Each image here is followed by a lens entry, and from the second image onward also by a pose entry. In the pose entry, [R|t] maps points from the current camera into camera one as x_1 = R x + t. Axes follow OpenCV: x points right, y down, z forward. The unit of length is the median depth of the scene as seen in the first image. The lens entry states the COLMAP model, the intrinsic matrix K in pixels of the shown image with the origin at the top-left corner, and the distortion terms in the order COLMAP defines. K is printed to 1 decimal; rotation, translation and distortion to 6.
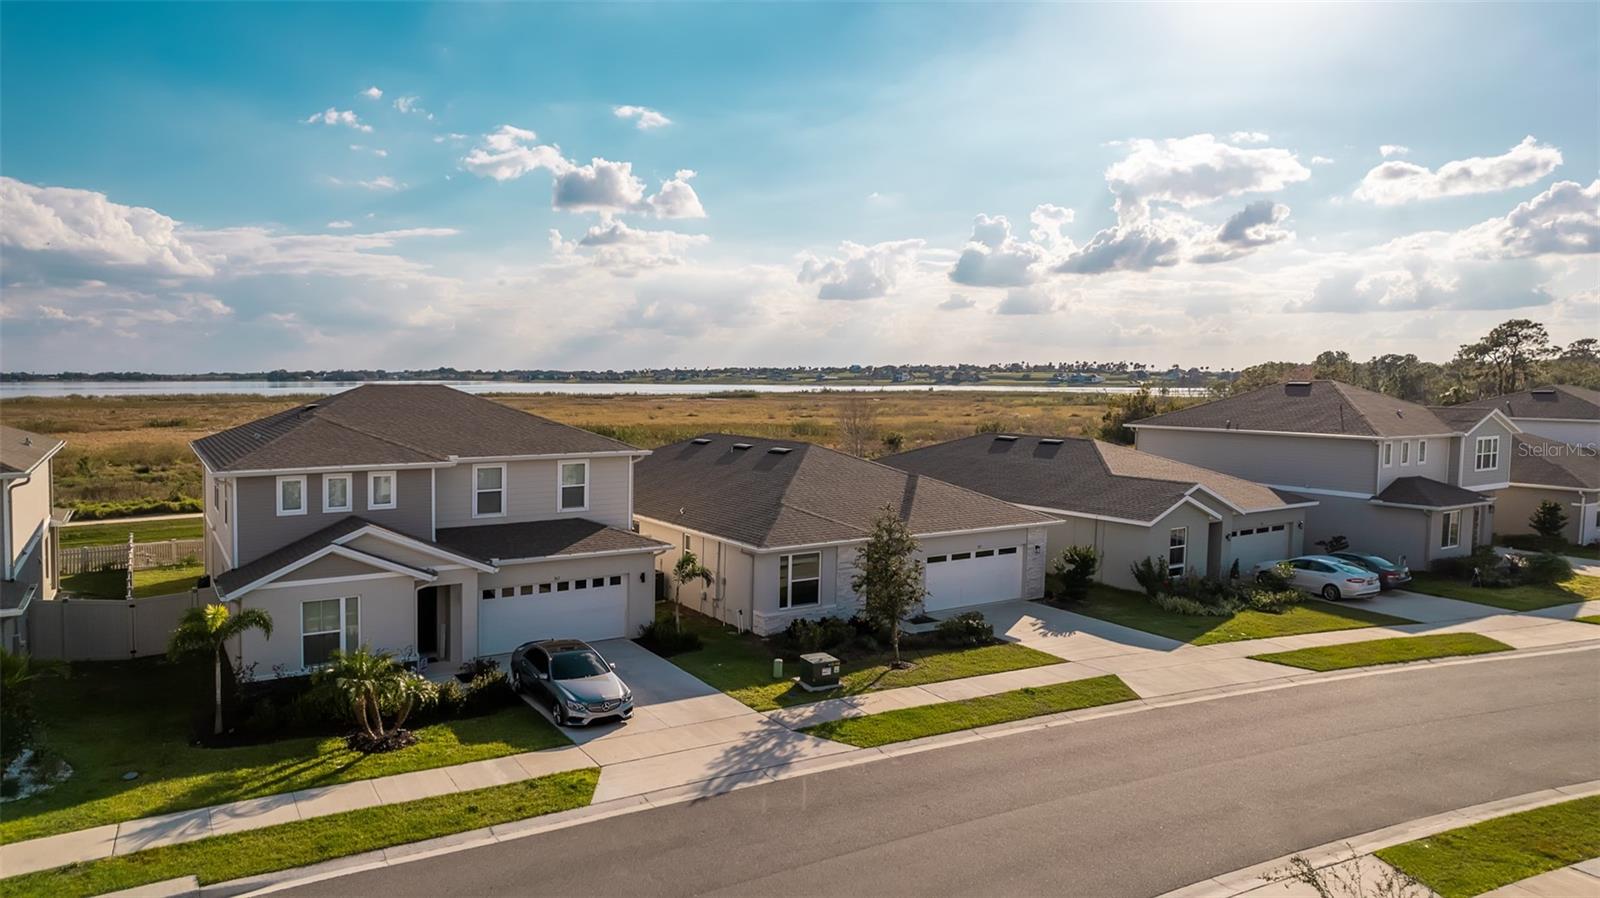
lens RADIAL K [[1061.6, 0, 794.2], [0, 1061.6, 441.7], [0, 0, 1]] dist [-0.026399, 0.002179]
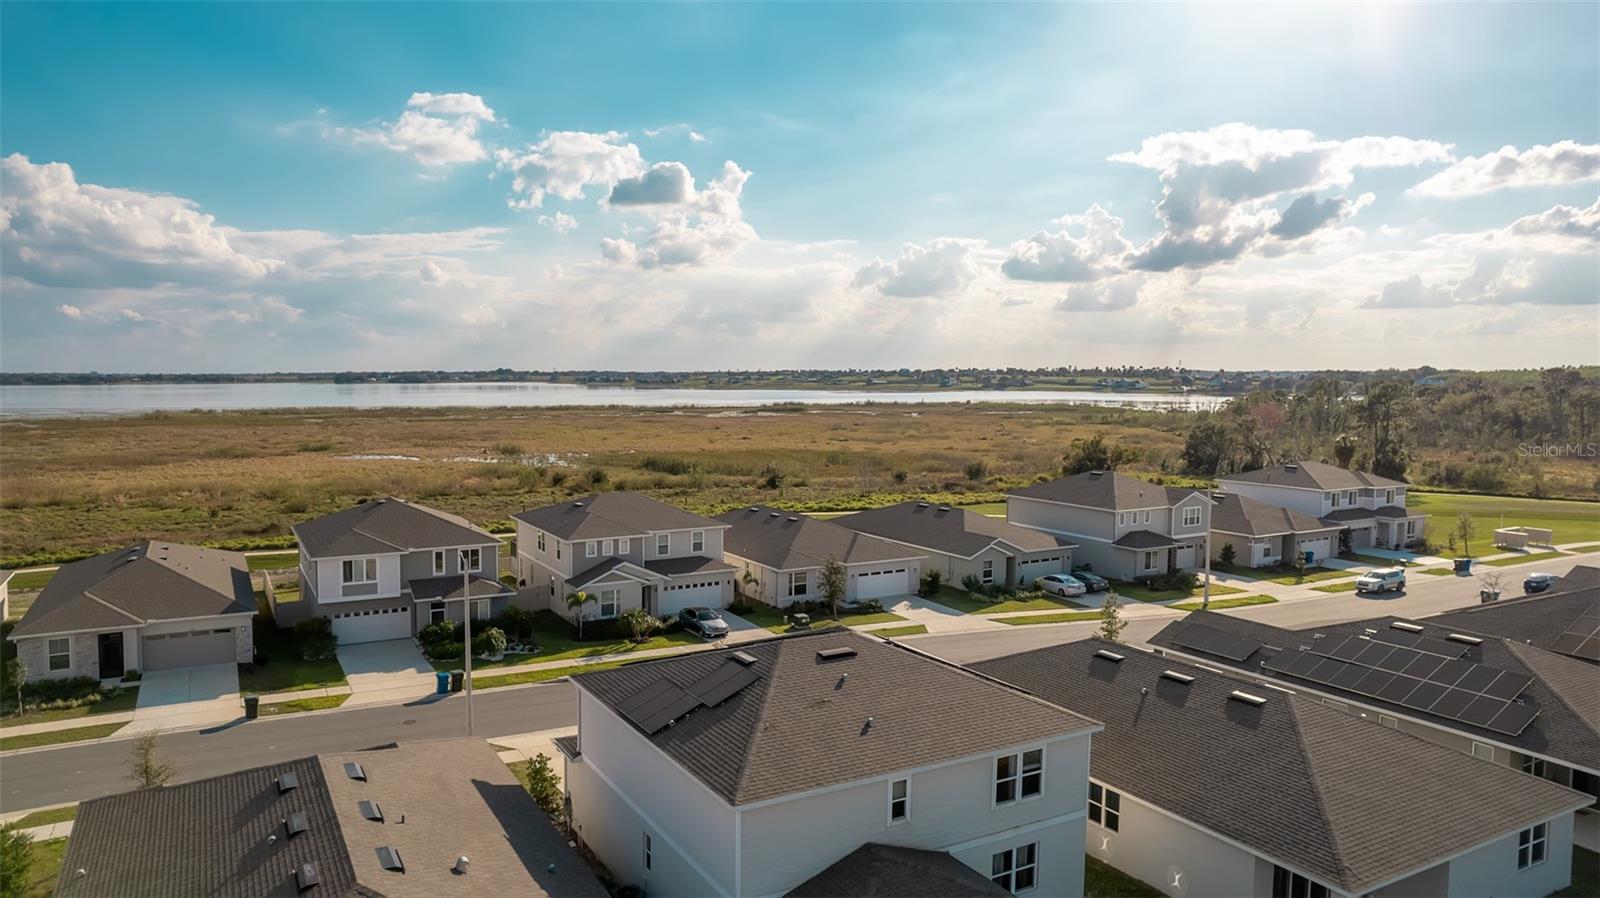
lens RADIAL K [[1061.6, 0, 795.0], [0, 1061.6, 455.5], [0, 0, 1]] dist [-0.026399, 0.002179]
pose [[0.998846, 0.003840, -0.047880, 0.092984], [-0.003151, 0.999890, 0.014466, -0.152948], [0.047930, -0.014299, 0.998748, -1.090108]]
